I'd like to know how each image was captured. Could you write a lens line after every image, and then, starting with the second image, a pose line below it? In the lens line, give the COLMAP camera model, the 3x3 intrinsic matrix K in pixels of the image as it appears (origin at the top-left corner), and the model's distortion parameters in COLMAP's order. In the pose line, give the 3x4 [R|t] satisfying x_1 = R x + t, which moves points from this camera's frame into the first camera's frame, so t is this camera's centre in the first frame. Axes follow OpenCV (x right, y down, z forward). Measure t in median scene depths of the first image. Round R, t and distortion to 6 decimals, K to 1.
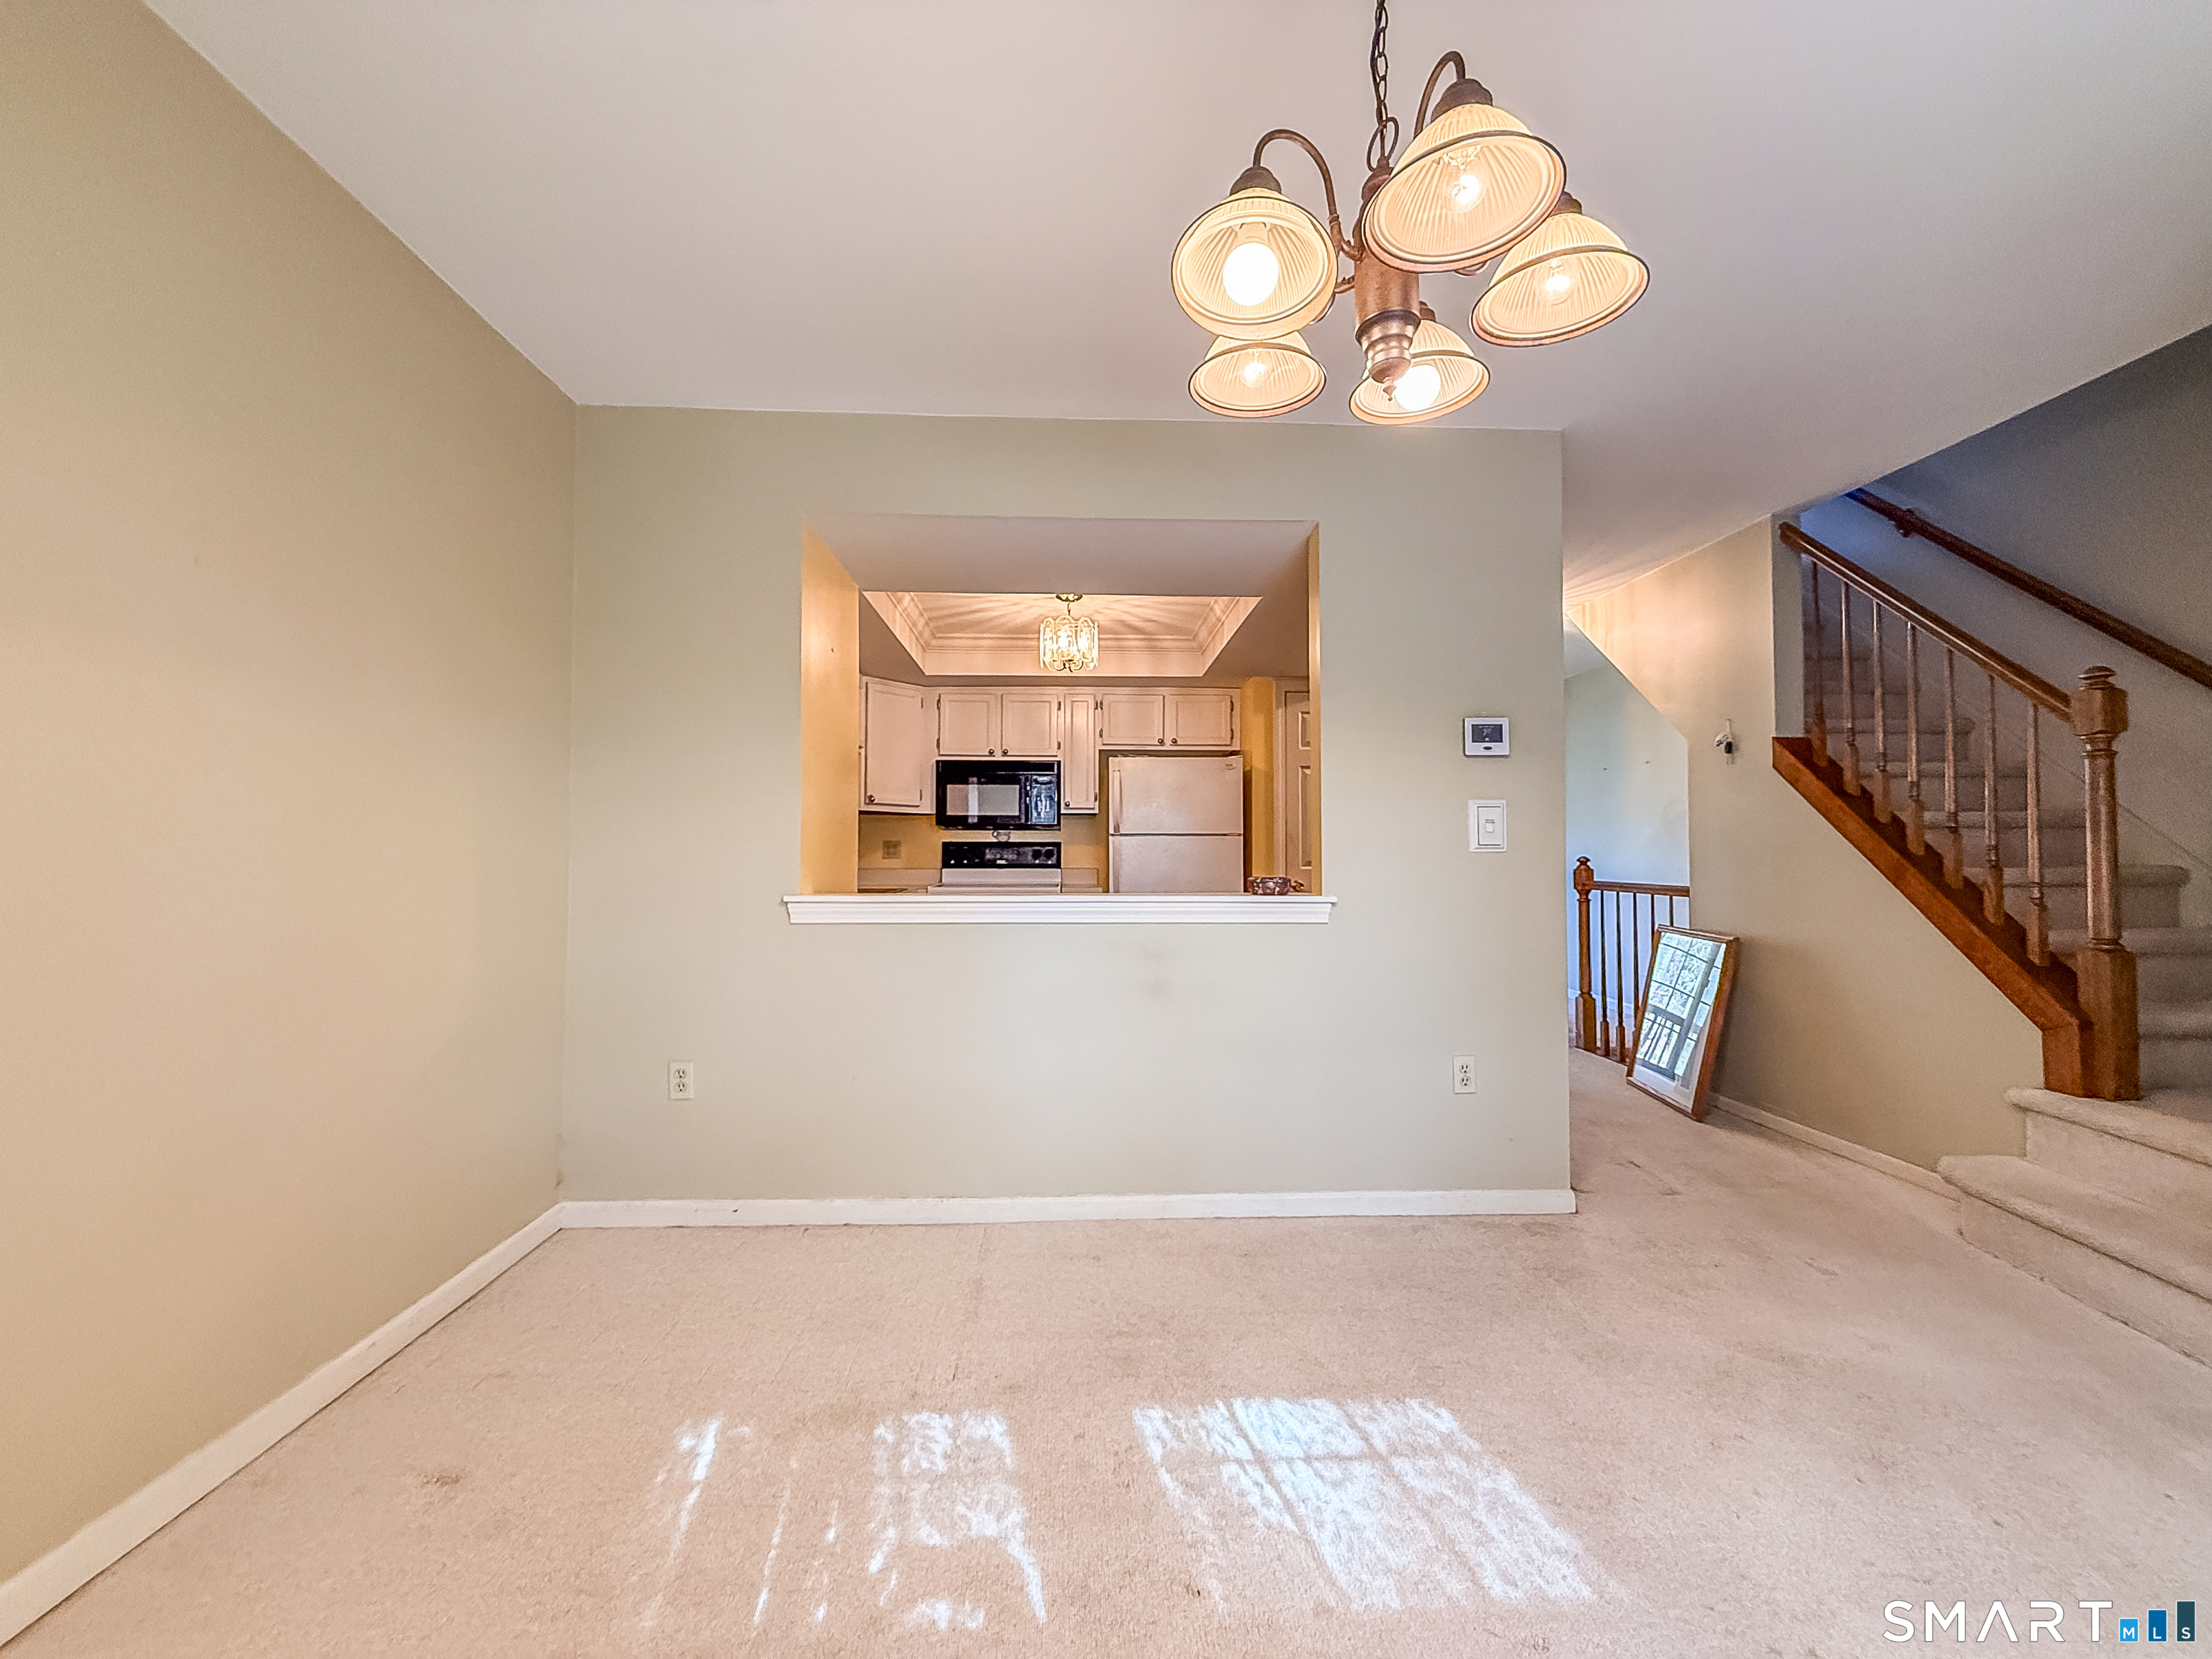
lens RADIAL K [[870.4, 0, 1103.5], [0, 870.4, 833.0], [0, 0, 1]] dist [0.000147, -0.000113]
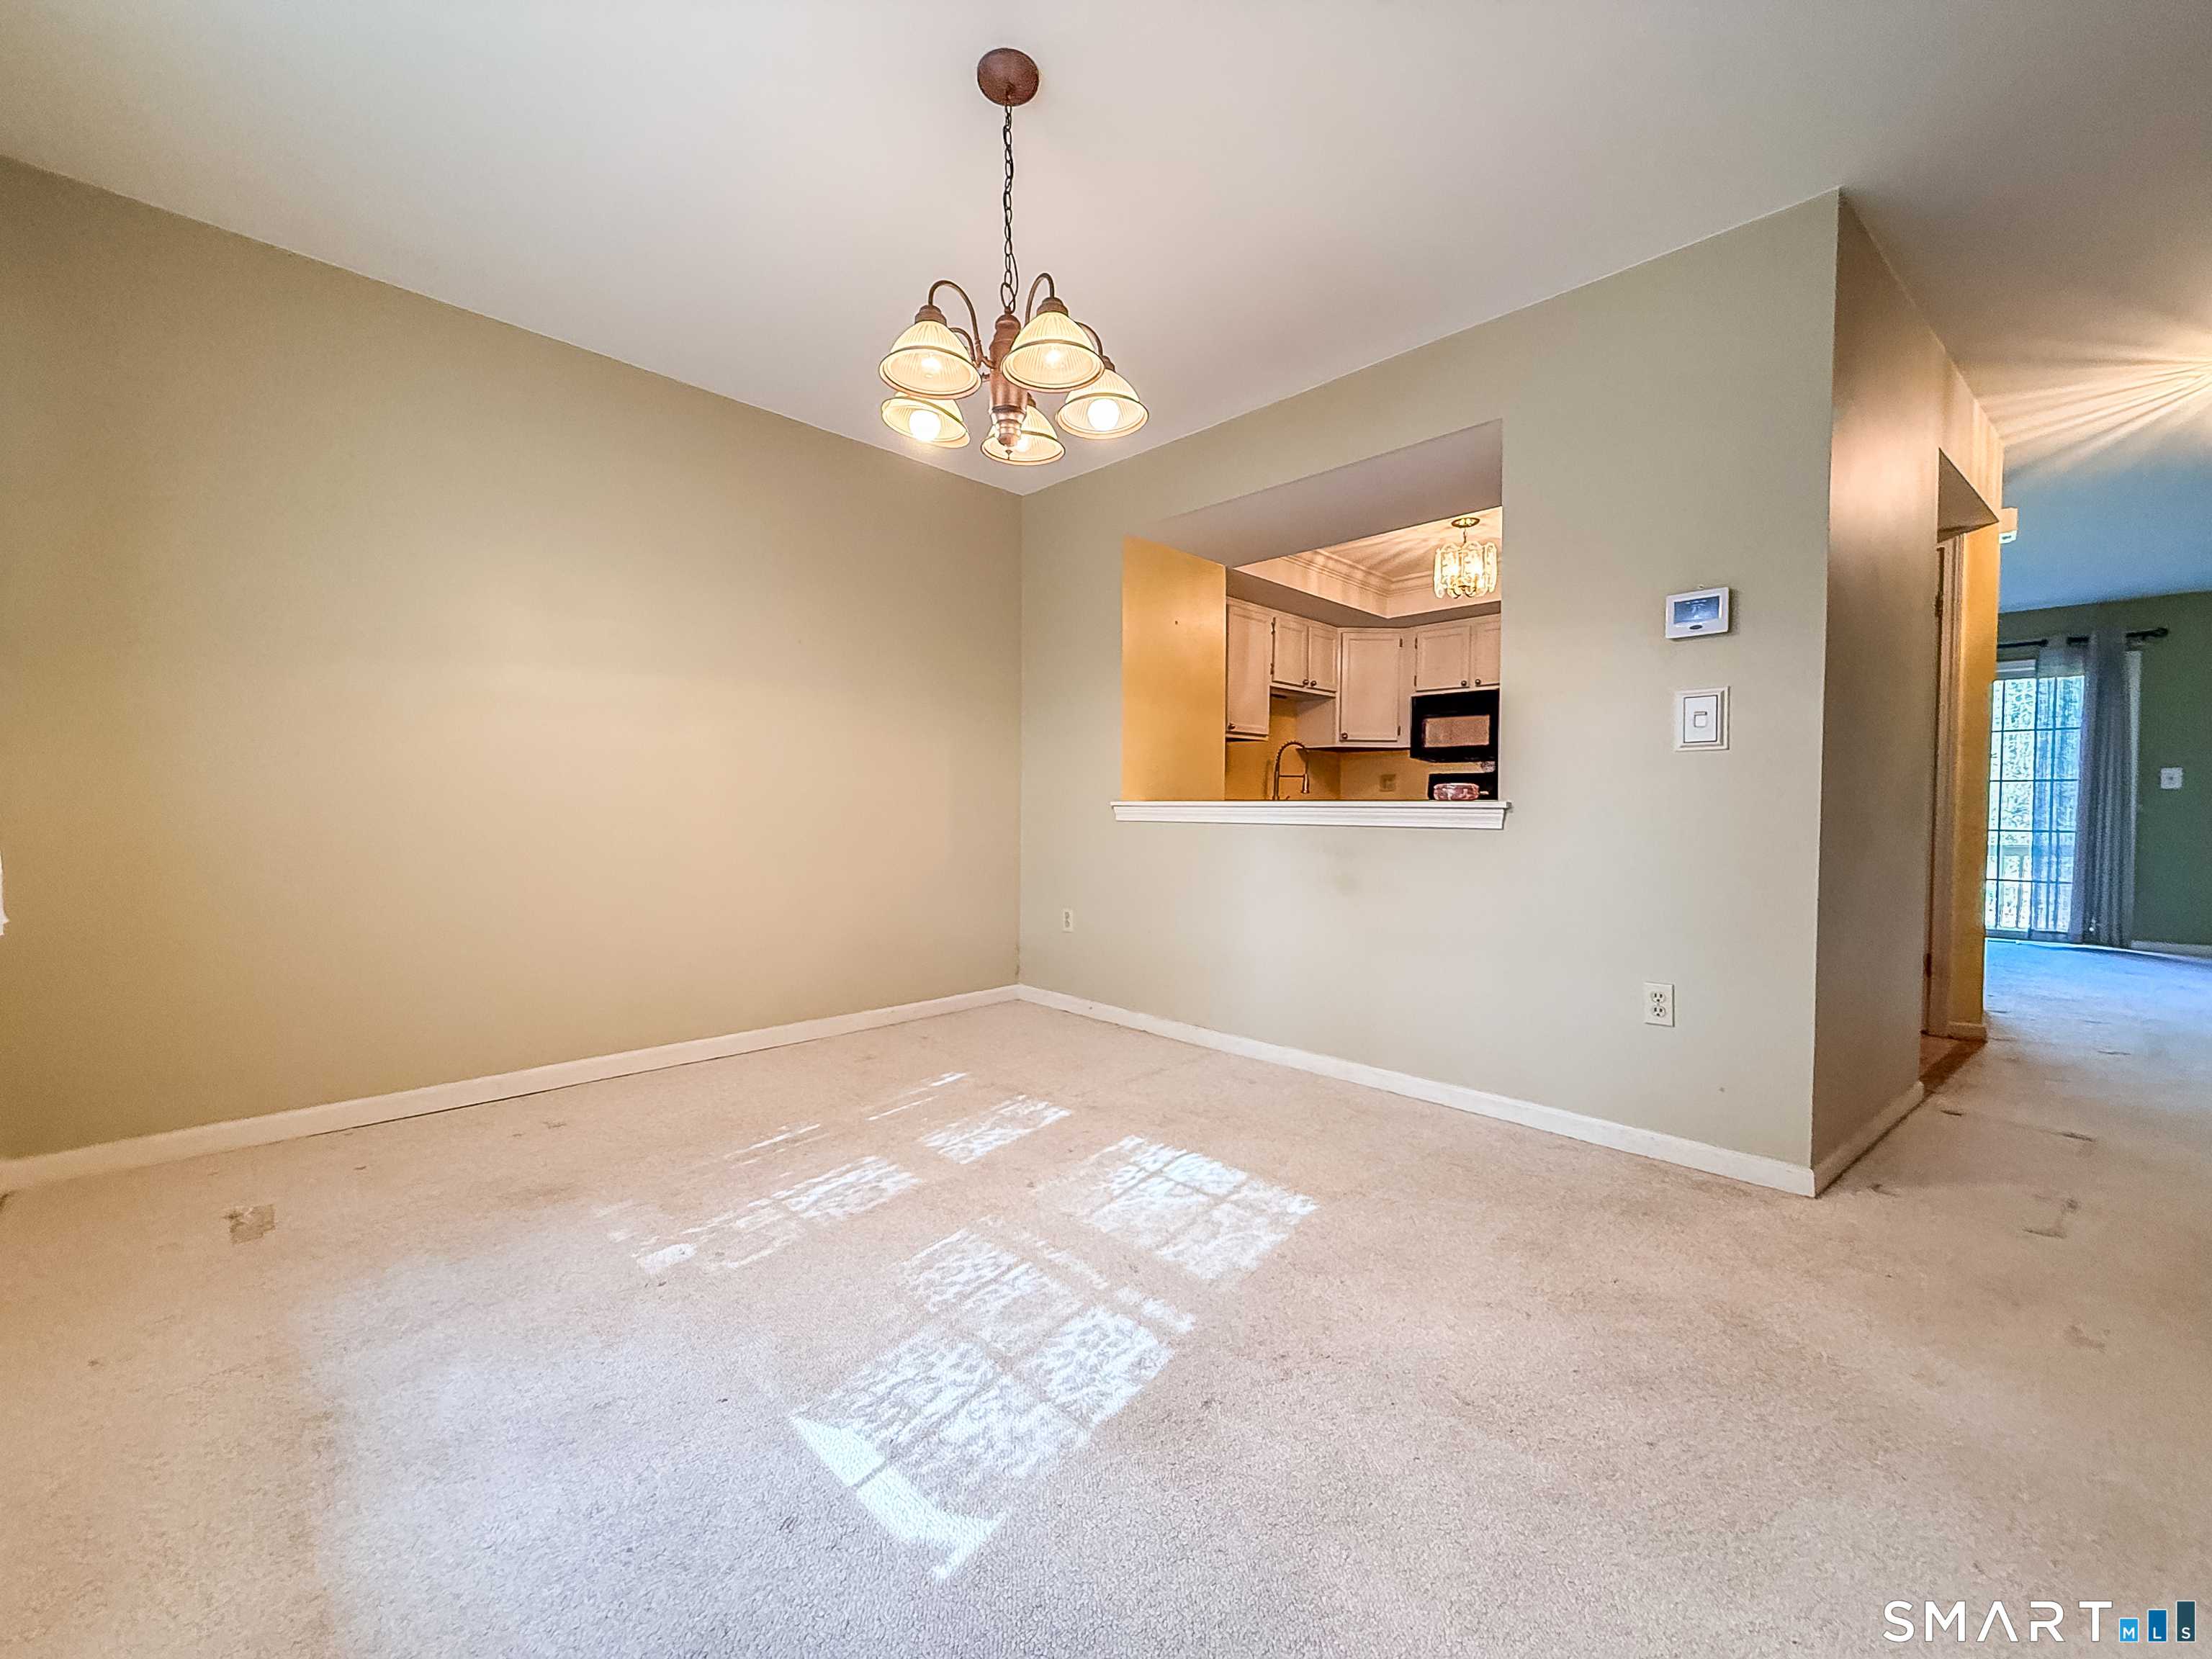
lens RADIAL K [[870.4, 0, 1103.5], [0, 870.4, 833.0], [0, 0, 1]] dist [0.000147, -0.000113]
pose [[0.679865, 0.024089, -0.732941, 0.712215], [0.015340, 0.998774, 0.047055, 0.057107], [0.733177, -0.043235, 0.678663, -0.005621]]
